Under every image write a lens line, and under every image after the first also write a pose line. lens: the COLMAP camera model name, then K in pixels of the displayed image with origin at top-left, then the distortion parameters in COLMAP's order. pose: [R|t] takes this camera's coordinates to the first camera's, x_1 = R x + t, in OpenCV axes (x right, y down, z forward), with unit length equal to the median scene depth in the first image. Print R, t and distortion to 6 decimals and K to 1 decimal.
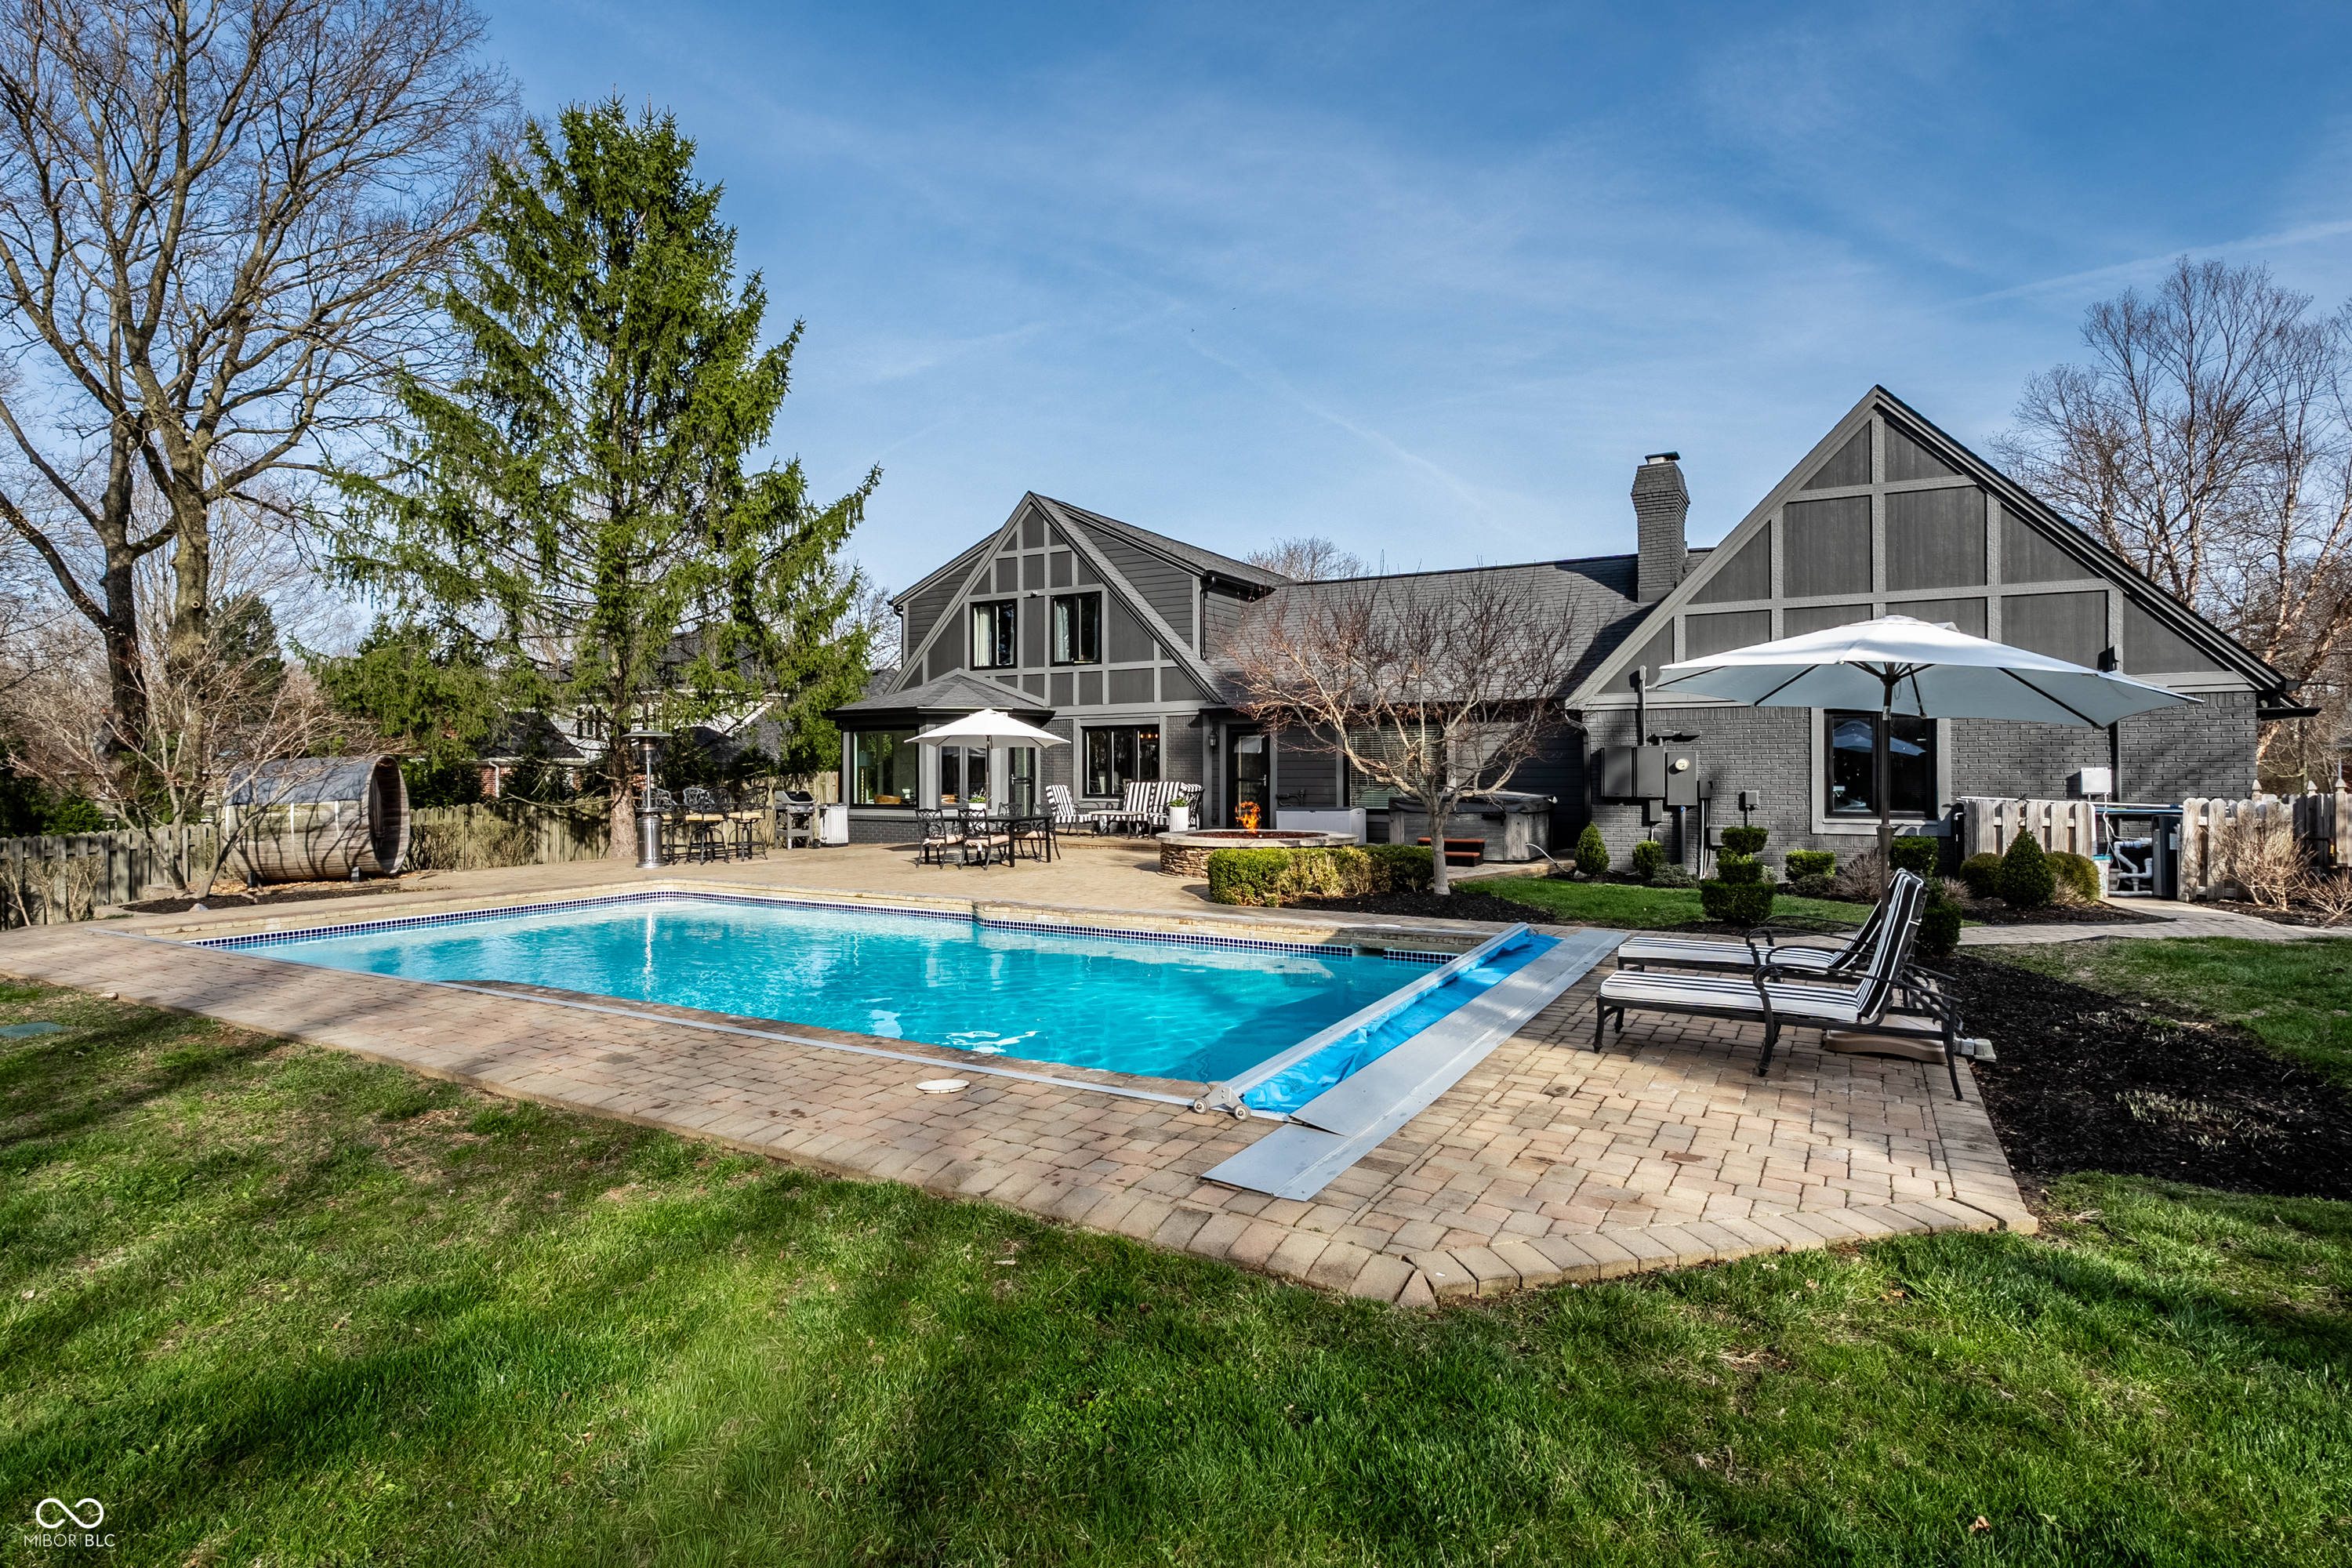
lens RADIAL K [[1192.8, 0, 1176.5], [0, 1192.8, 764.3], [0, 0, 1]] dist [-0.000482, 0.000118]
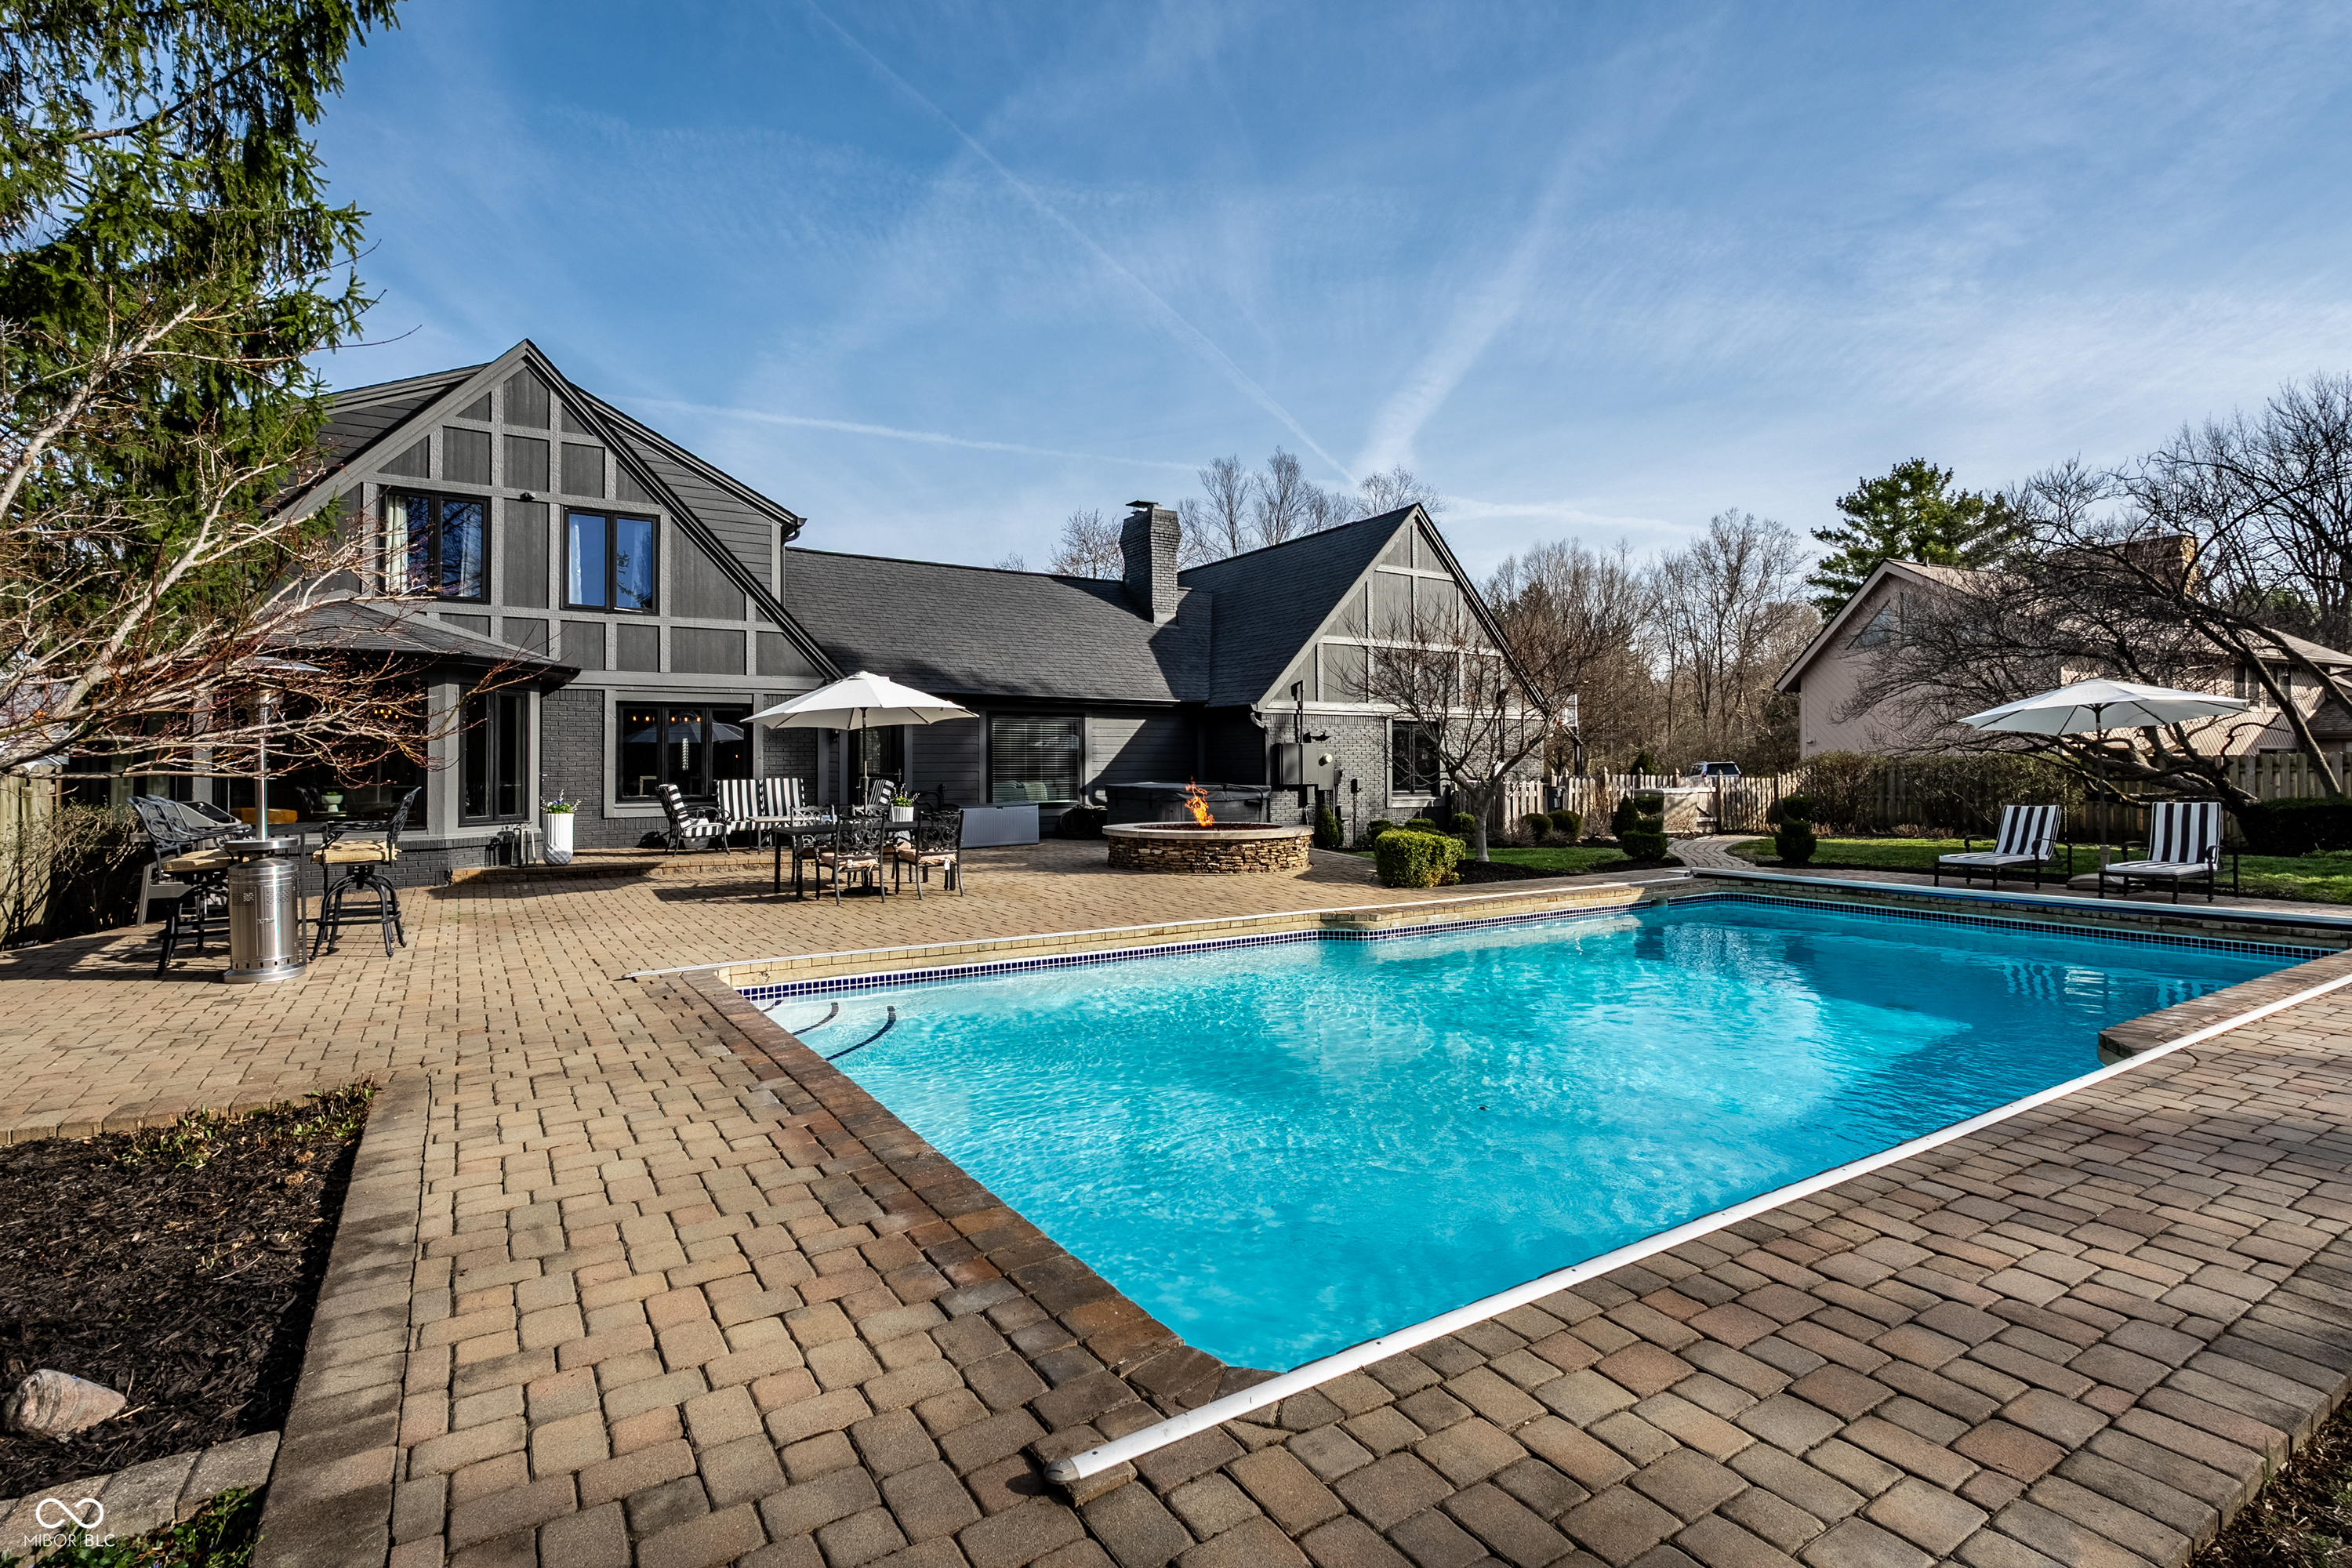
lens RADIAL K [[1104.8, 0, 1149.7], [0, 1104.8, 752.0], [0, 0, 1]] dist [0.000977, 0.000182]
pose [[0.478047, 0.014310, 0.878218, -0.538872], [0.000643, 0.999861, -0.016642, 0.009915], [-0.878334, 0.008520, 0.477971, 0.448556]]
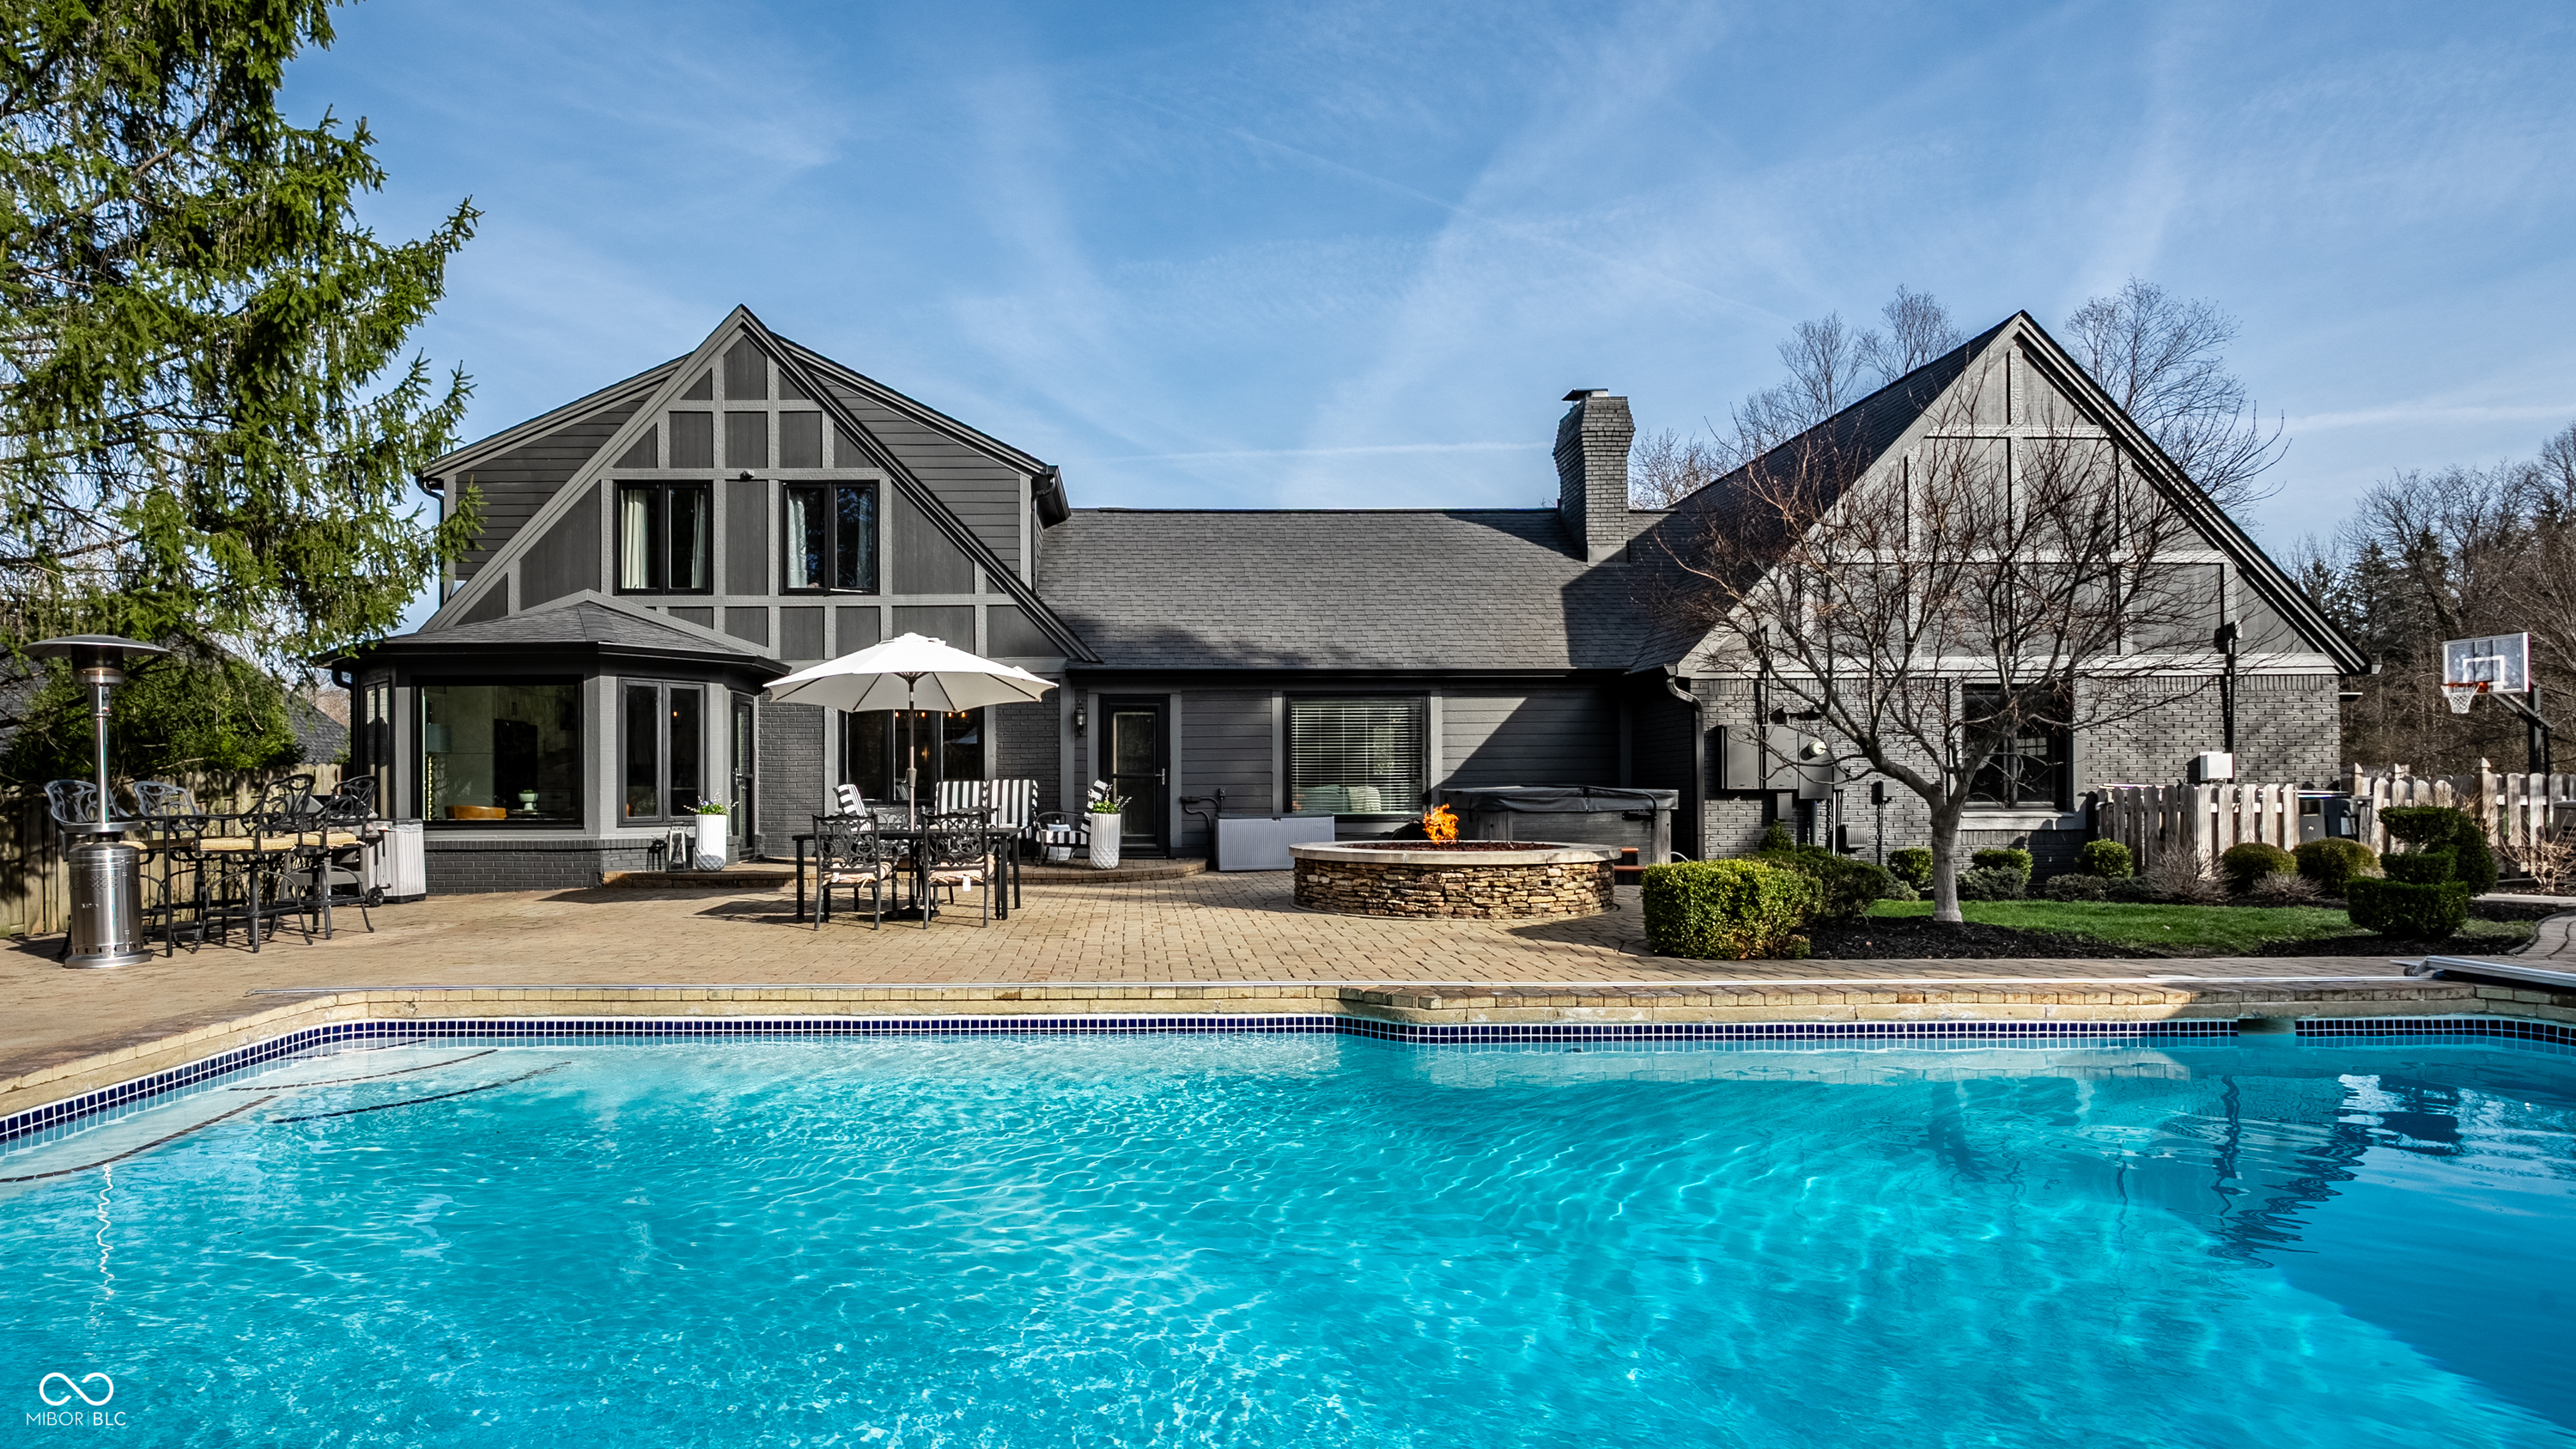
lens RADIAL K [[1274.9, 0, 1157.9], [0, 1274.9, 788.8], [0, 0, 1]] dist [-0.000946, 0.000217]
pose [[0.862618, 0.000503, 0.505856, -0.295248], [0.001265, 0.999994, -0.003153, 0.022375], [-0.505854, 0.003360, 0.862612, 0.364063]]
